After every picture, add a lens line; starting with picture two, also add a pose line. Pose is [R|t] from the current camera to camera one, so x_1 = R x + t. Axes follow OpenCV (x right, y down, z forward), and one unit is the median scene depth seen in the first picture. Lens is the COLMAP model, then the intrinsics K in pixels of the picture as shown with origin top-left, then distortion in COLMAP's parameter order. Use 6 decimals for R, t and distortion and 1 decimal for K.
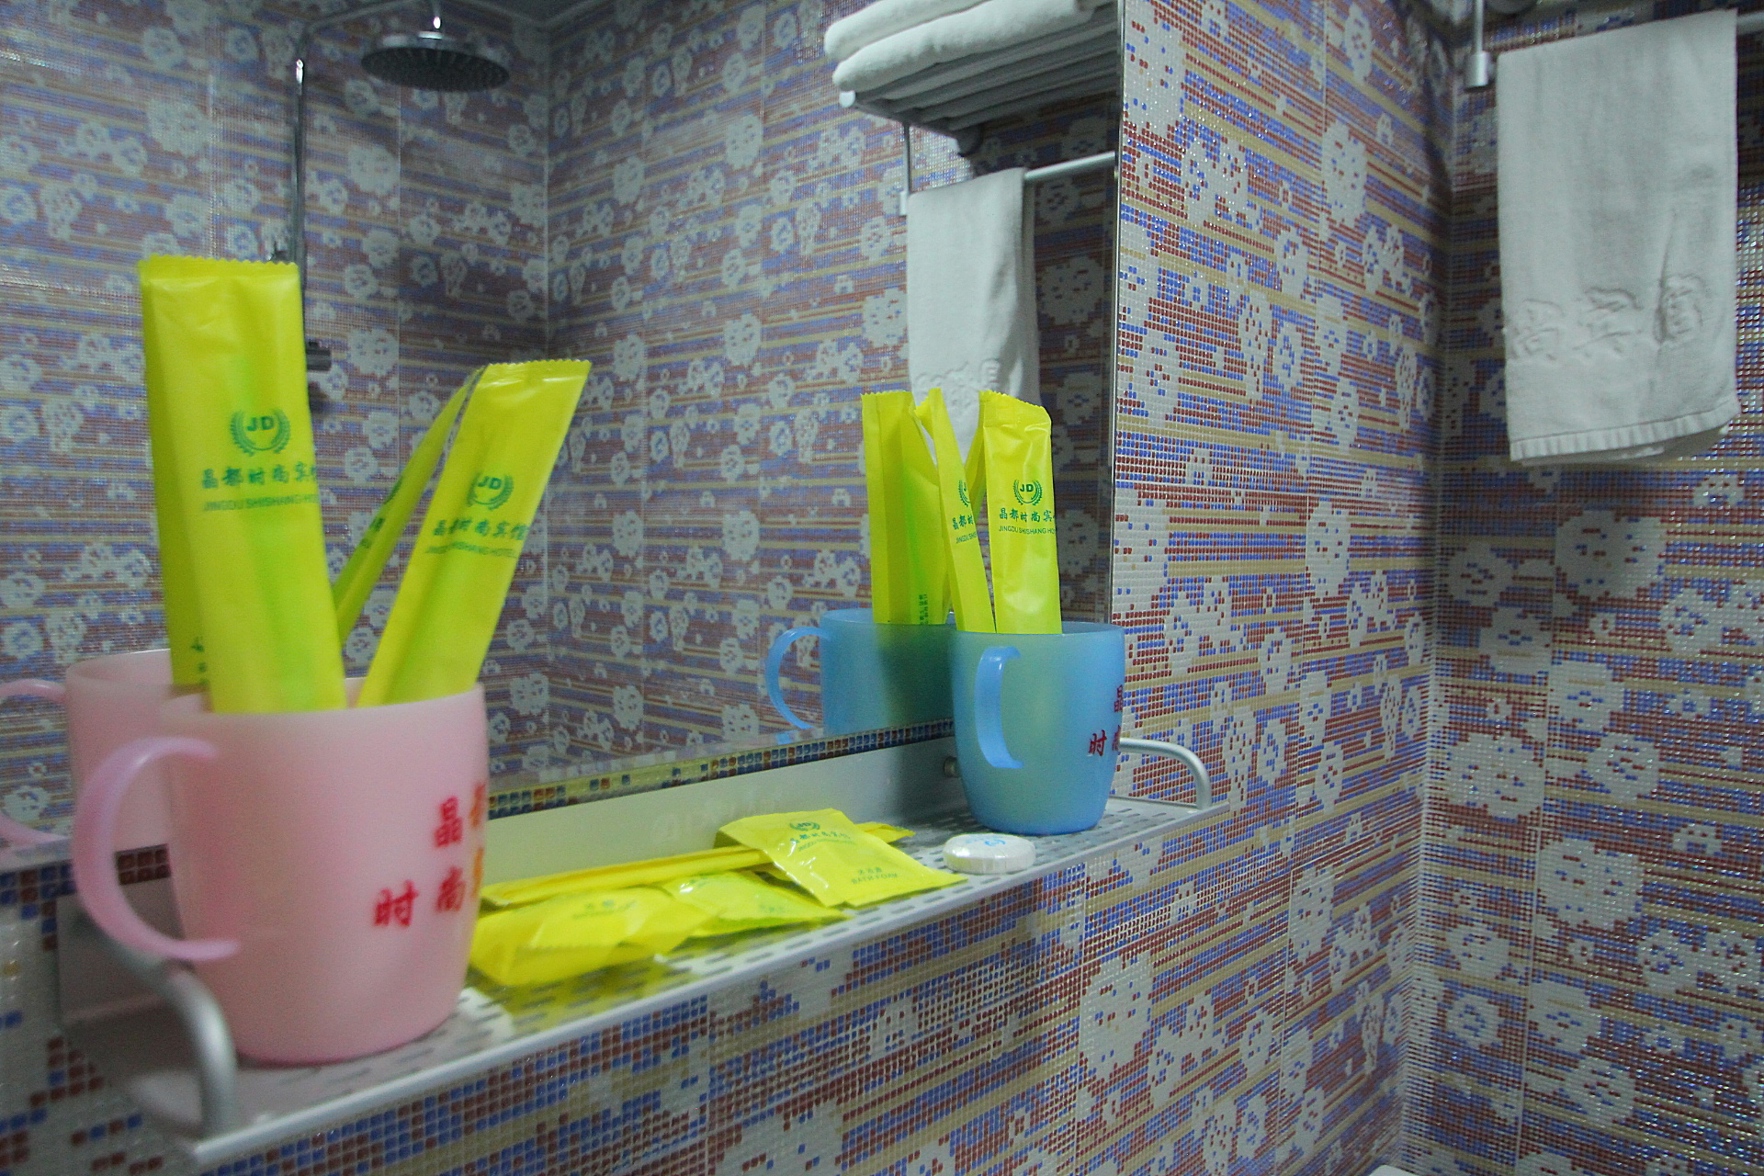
lens RADIAL K [[1221.7, 0, 881.1], [0, 1221.7, 584.9], [0, 0, 1]] dist [-0.031373, -0.010990]
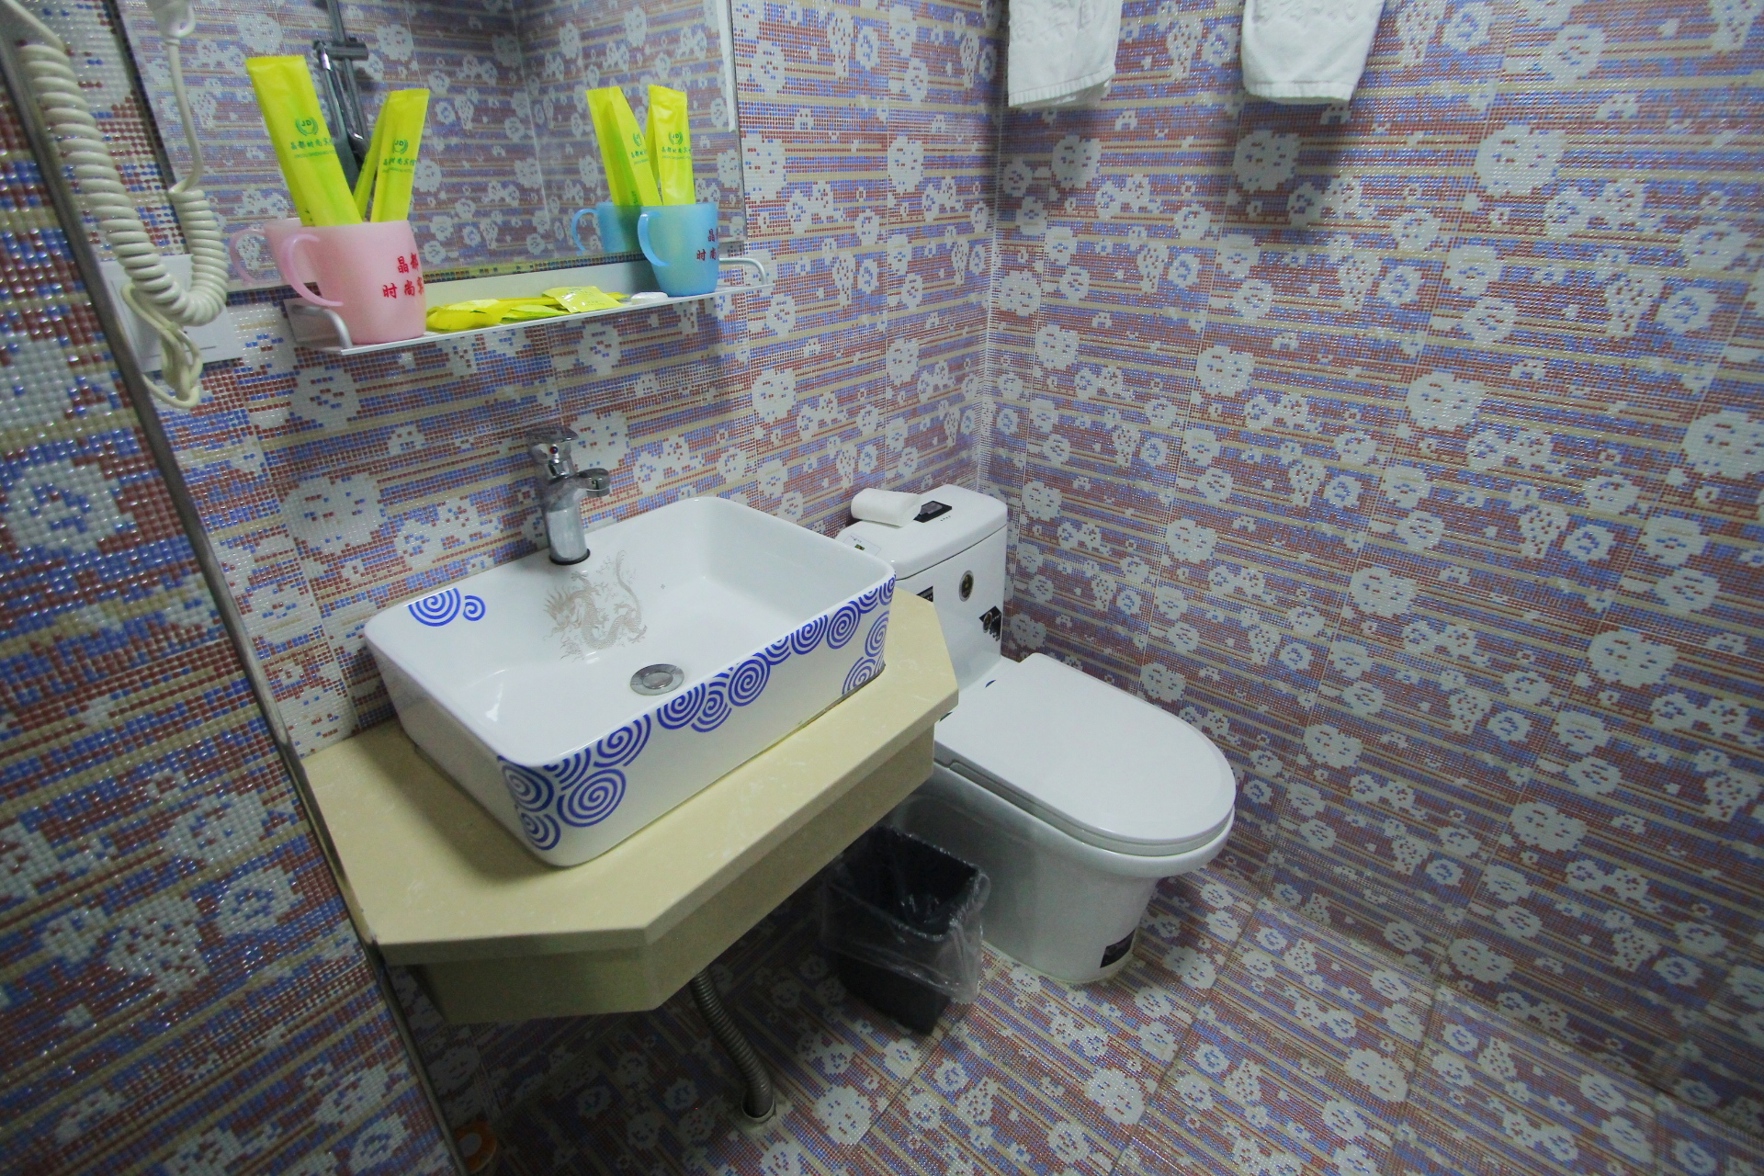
lens RADIAL K [[833.9, 0, 866.9], [0, 833.9, 588.7], [0, 0, 1]] dist [0.004340, -0.006298]
pose [[0.999344, -0.036159, 0.002013, 0.279483], [0.032137, 0.911067, 0.411003, 0.036891], [-0.016695, -0.410669, 0.911632, -0.461146]]
